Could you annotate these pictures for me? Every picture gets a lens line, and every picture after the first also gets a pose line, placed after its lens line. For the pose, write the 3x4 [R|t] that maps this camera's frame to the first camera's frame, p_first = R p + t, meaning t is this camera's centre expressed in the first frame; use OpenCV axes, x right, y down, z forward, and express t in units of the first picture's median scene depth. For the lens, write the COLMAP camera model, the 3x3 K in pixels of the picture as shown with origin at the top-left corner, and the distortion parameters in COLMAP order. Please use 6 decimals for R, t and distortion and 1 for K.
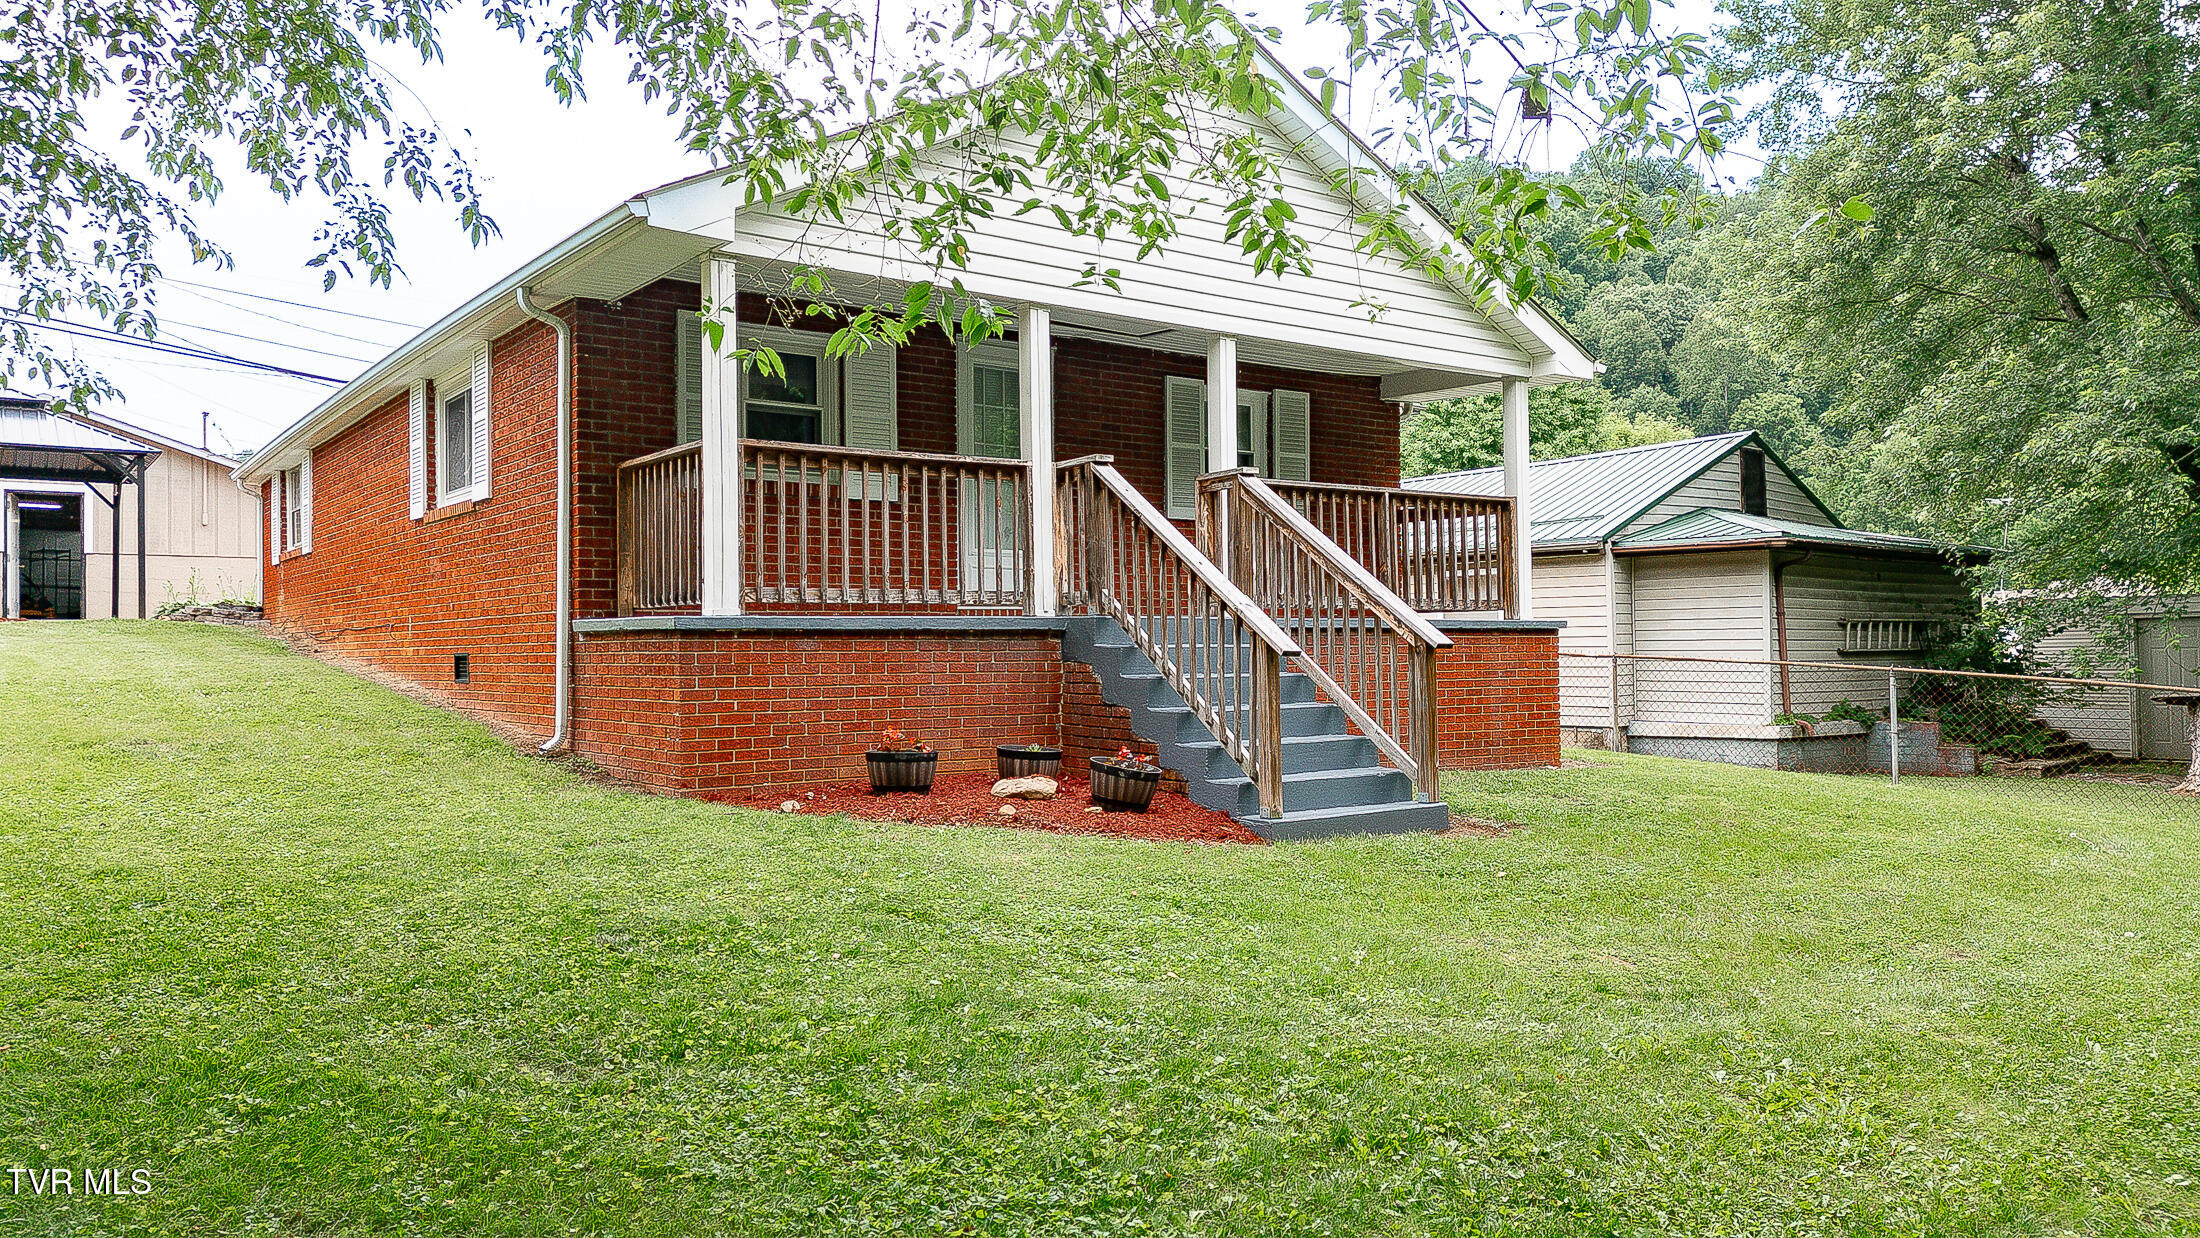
lens RADIAL K [[1563.4, 0, 1100.1], [0, 1563.4, 617.4], [0, 0, 1]] dist [0.074996, -0.030497]
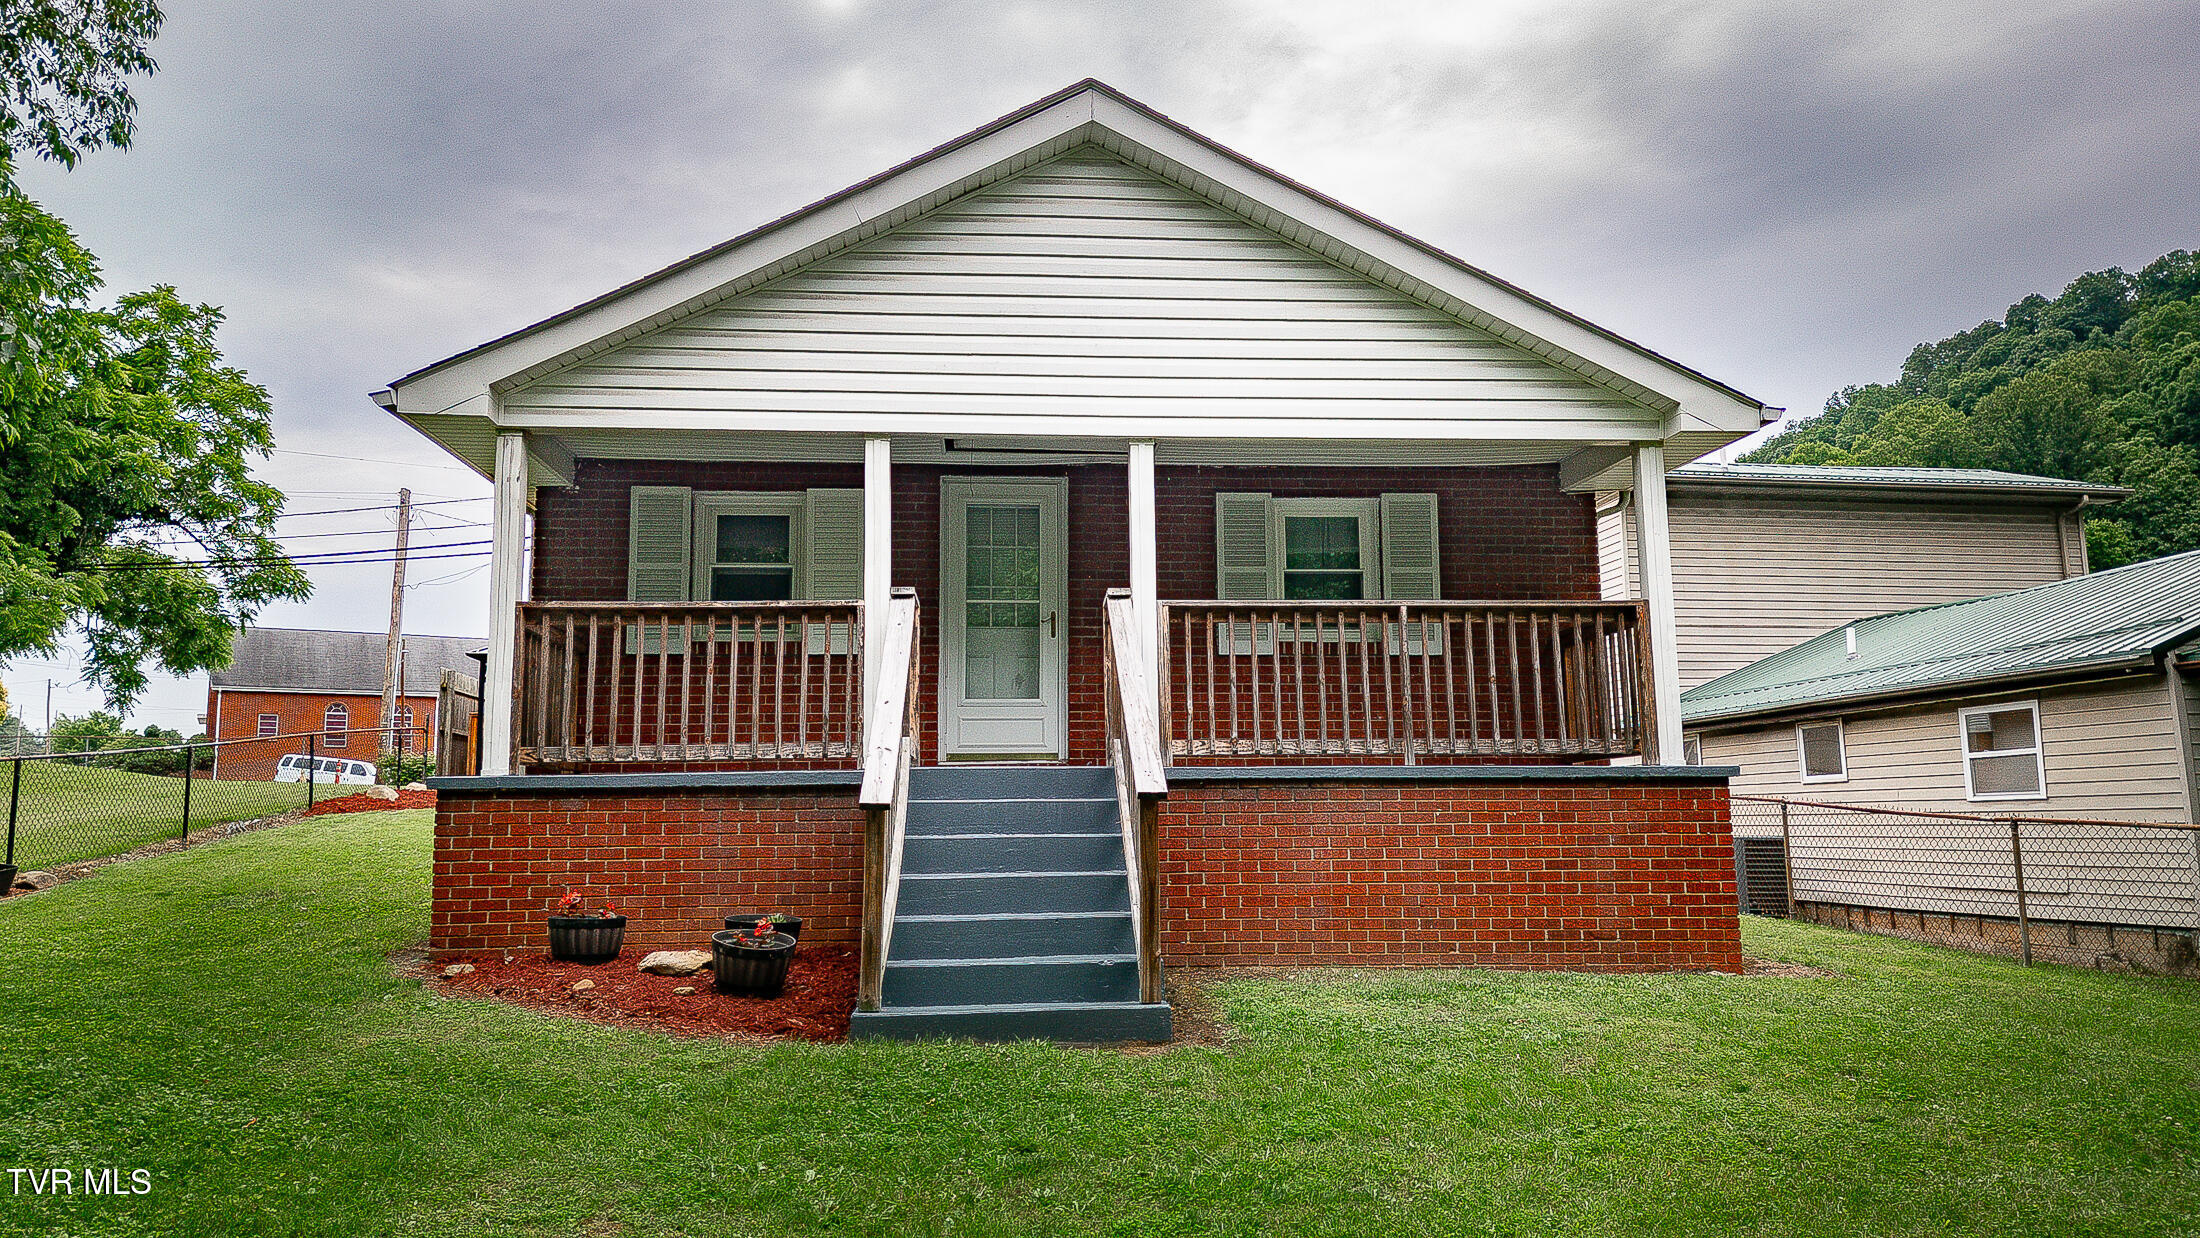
lens RADIAL K [[1563.4, 0, 1085.8], [0, 1563.4, 610.4], [0, 0, 1]] dist [0.074996, -0.030497]
pose [[0.844614, -0.073445, -0.530315, 0.497286], [0.014417, 0.993307, -0.114605, 0.011507], [0.535182, 0.089151, 0.840019, 0.262753]]
